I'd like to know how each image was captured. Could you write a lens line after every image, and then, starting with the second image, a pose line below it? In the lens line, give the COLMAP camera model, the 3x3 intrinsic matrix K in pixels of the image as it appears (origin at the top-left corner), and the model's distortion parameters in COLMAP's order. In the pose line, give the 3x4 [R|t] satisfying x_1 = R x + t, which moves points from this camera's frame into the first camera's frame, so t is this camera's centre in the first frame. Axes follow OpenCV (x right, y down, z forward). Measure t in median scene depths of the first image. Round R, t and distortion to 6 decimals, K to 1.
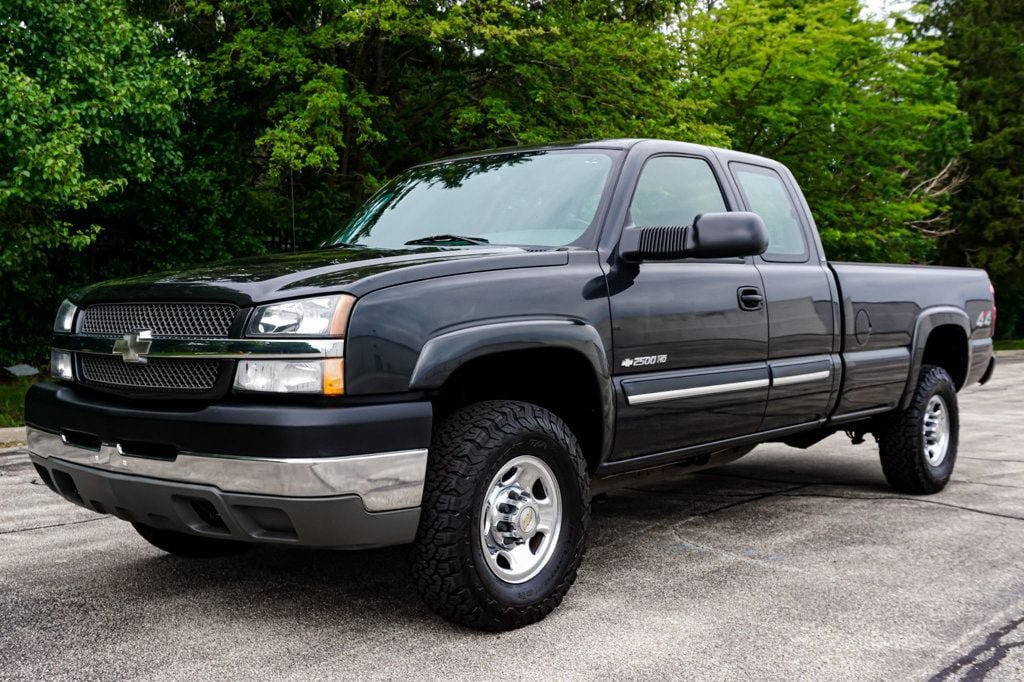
lens RADIAL K [[1124.7, 0, 506.7], [0, 1124.7, 341.8], [0, 0, 1]] dist [-0.026560, 0.049169]
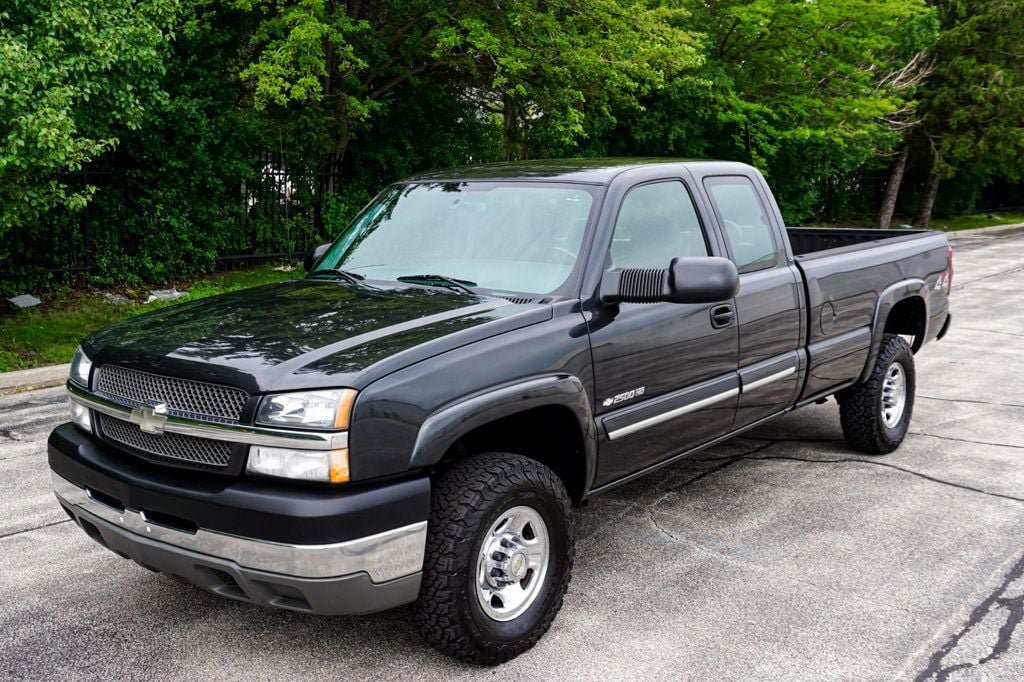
lens RADIAL K [[1079.4, 0, 505.9], [0, 1079.4, 338.7], [0, 0, 1]] dist [-0.000088, -0.021591]
pose [[0.999742, -0.015929, 0.016219, -0.002598], [0.013799, 0.992197, 0.123915, -0.067604], [-0.018066, -0.123659, 0.992160, -0.007392]]
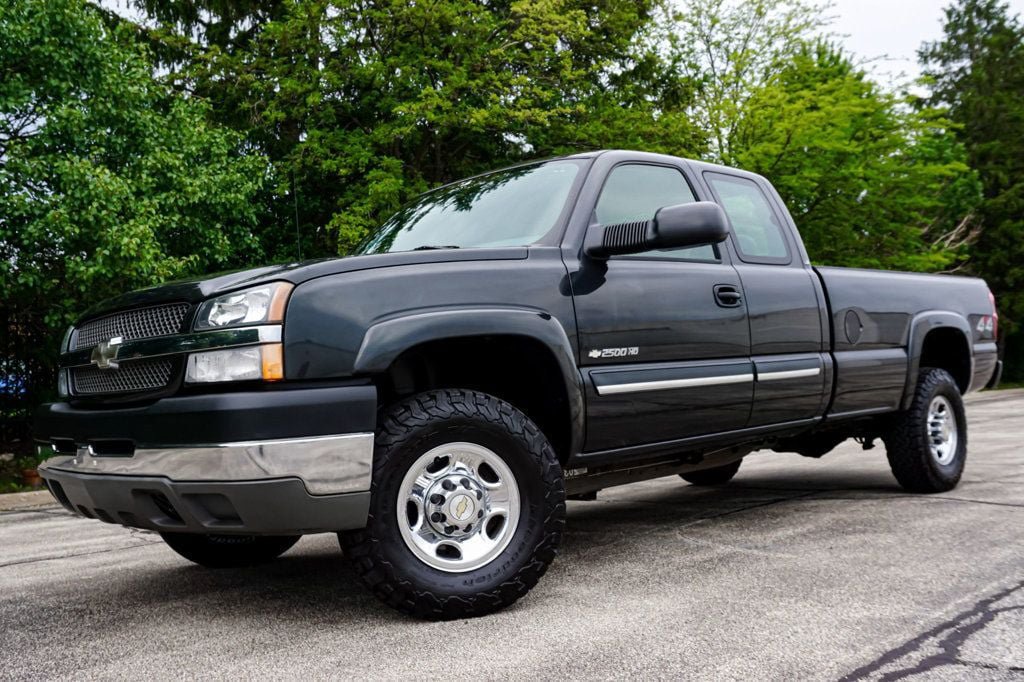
lens RADIAL K [[977.3, 0, 511.5], [0, 977.3, 342.2], [0, 0, 1]] dist [-0.010117, 0.009986]
pose [[0.995293, -0.059164, -0.076752, 0.038719], [0.053263, 0.995624, -0.076780, 0.029083], [0.080959, 0.072331, 0.994089, 0.043415]]
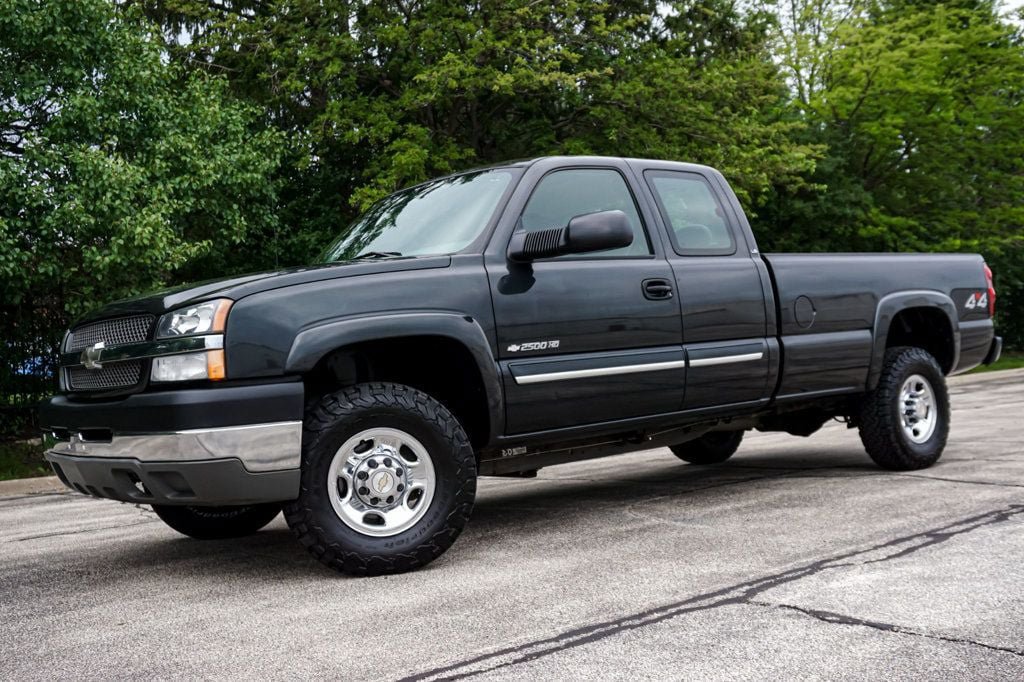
lens RADIAL K [[1114.5, 0, 514.4], [0, 1114.5, 341.7], [0, 0, 1]] dist [-0.007560, 0.029772]
pose [[0.984973, -0.071325, -0.157296, 0.113163], [0.064310, 0.996714, -0.049251, 0.027637], [0.160291, 0.038396, 0.986323, -0.052657]]
